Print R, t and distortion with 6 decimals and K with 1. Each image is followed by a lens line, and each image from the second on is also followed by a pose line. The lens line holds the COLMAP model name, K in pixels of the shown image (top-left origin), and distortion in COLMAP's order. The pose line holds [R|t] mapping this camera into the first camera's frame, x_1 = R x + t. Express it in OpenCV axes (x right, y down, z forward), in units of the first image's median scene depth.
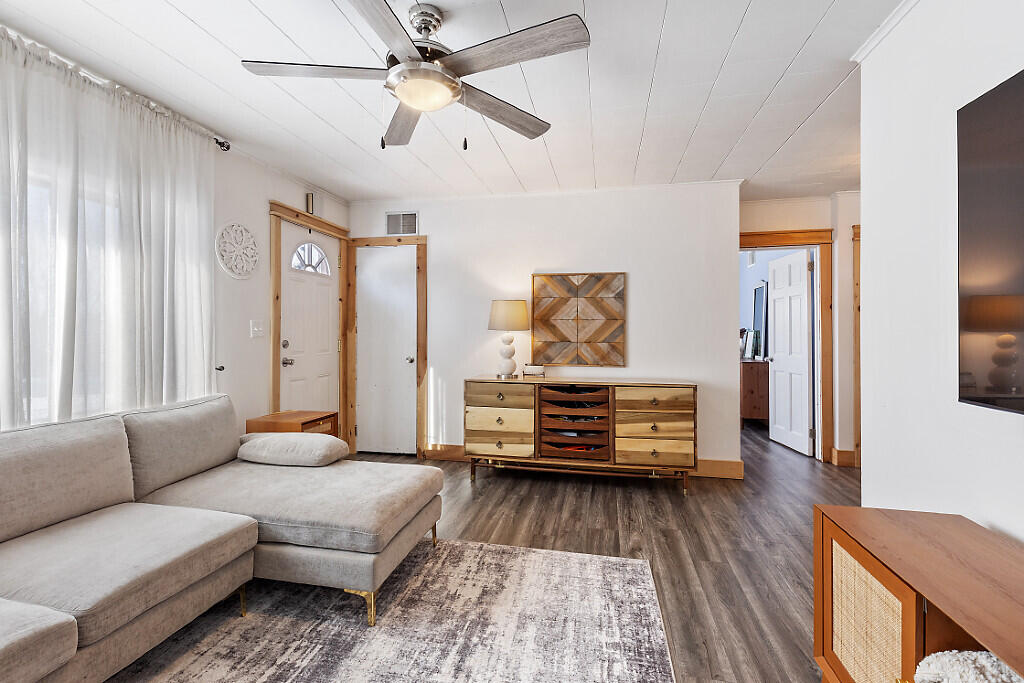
lens RADIAL K [[461.0, 0, 505.6], [0, 461.0, 335.6], [0, 0, 1]] dist [0.002352, -0.002462]
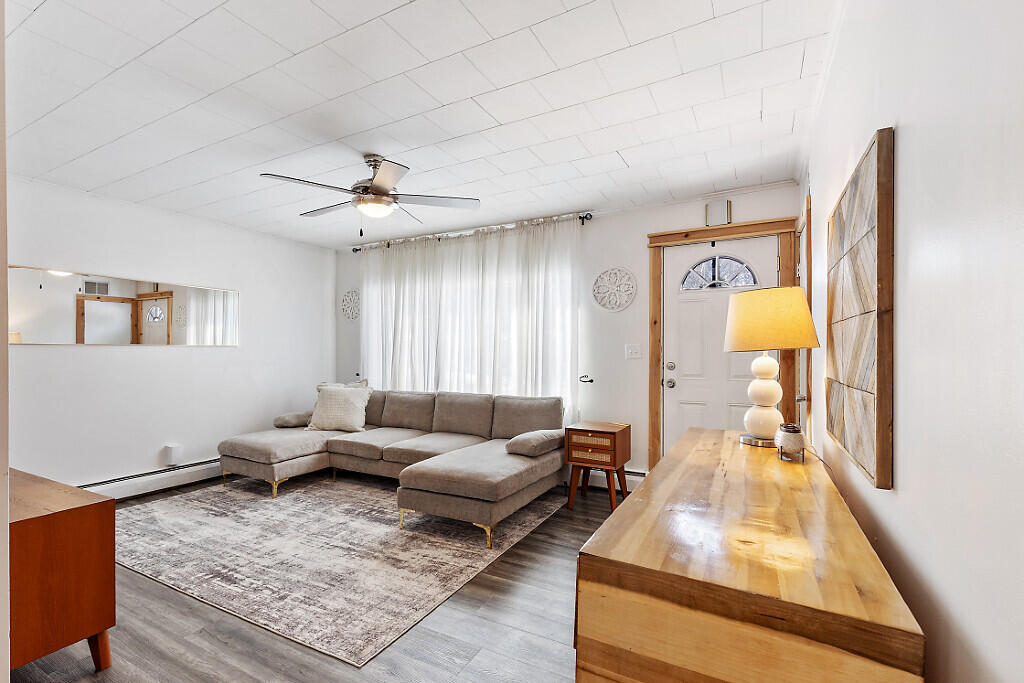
lens RADIAL K [[461.0, 0, 501.9], [0, 461.0, 355.9], [0, 0, 1]] dist [0.002352, -0.002462]
pose [[-0.285458, 0.002914, -0.958387, 1.086614], [-0.009072, 0.999942, 0.005742, -0.011560], [0.958348, 0.010334, -0.285415, 1.633189]]
